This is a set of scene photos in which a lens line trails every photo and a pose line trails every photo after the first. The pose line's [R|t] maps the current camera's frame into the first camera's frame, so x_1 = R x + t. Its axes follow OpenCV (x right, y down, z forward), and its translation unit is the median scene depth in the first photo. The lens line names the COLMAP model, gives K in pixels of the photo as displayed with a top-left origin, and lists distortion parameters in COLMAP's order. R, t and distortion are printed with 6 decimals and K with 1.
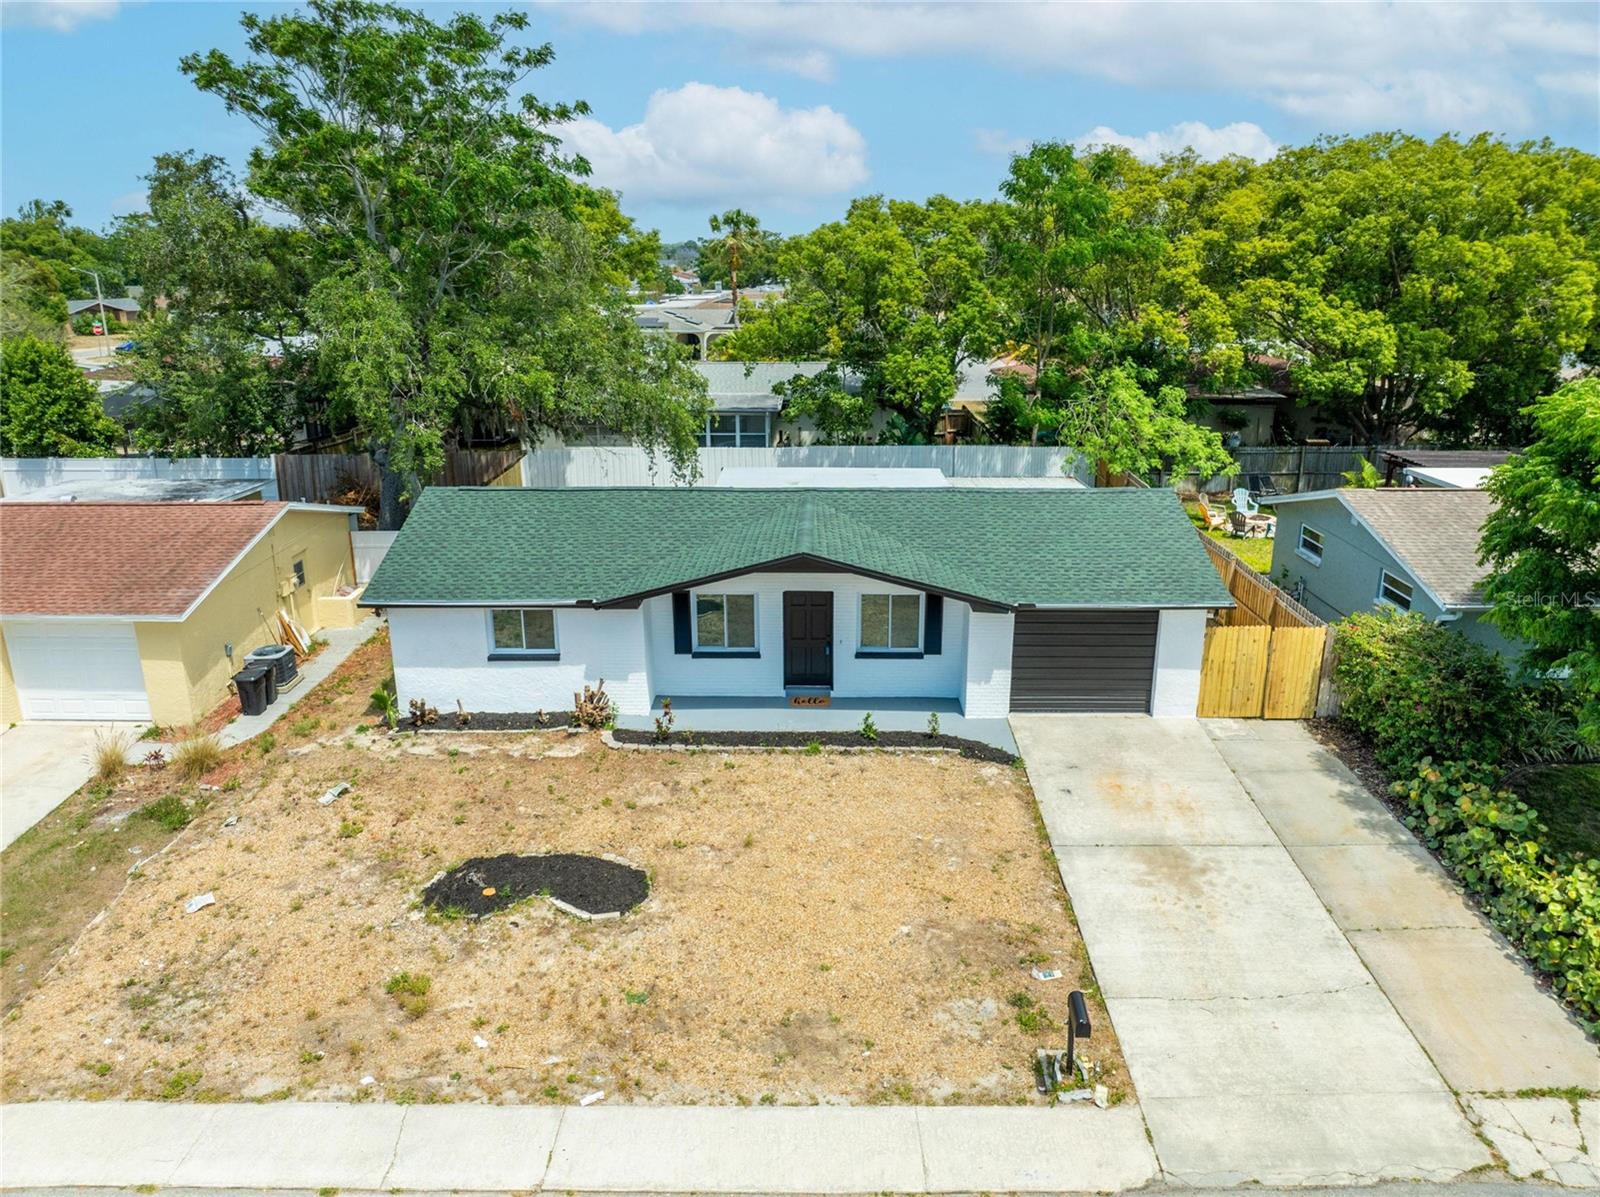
lens RADIAL K [[1122.9, 0, 808.5], [0, 1122.9, 604.8], [0, 0, 1]] dist [-0.042092, -0.000820]
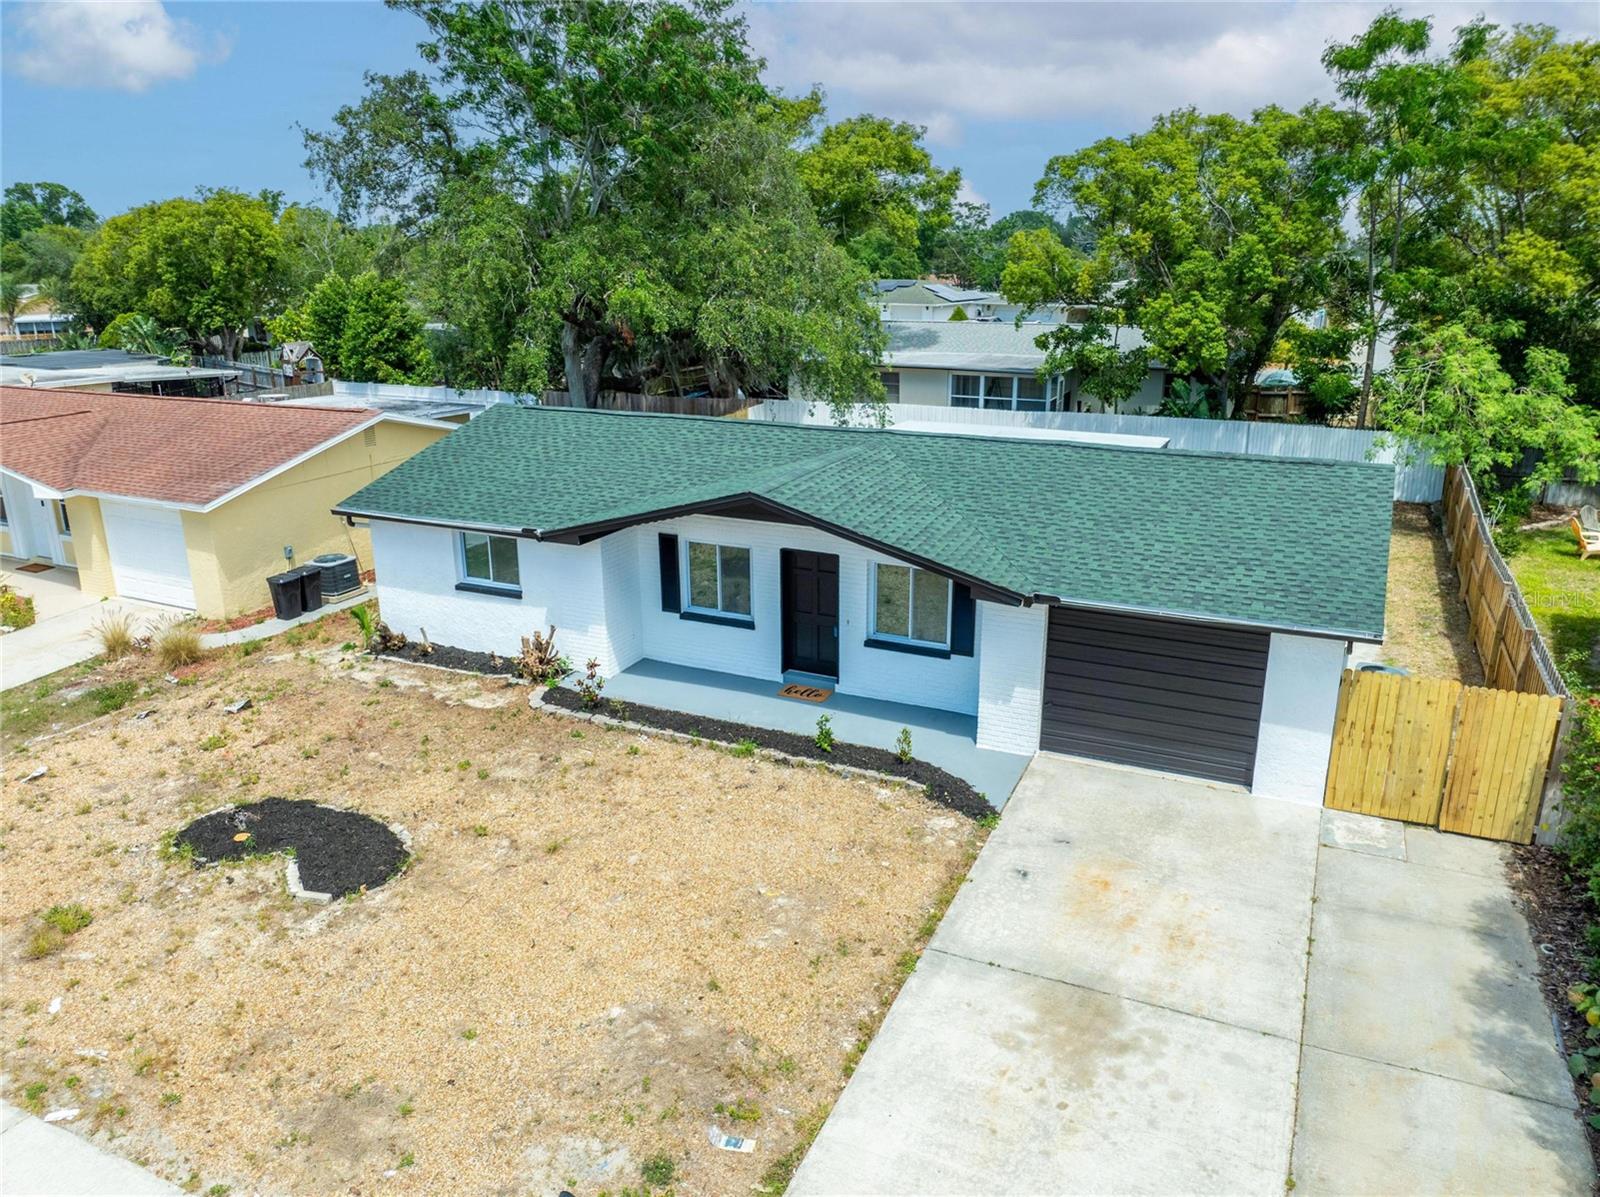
lens RADIAL K [[1131.4, 0, 807.2], [0, 1131.4, 590.8], [0, 0, 1]] dist [-0.042096, 0.002624]
pose [[0.911422, 0.118162, -0.394141, 0.349914], [-0.122092, 0.992403, 0.015190, 0.003860], [0.392941, 0.034277, 0.918924, 0.314634]]
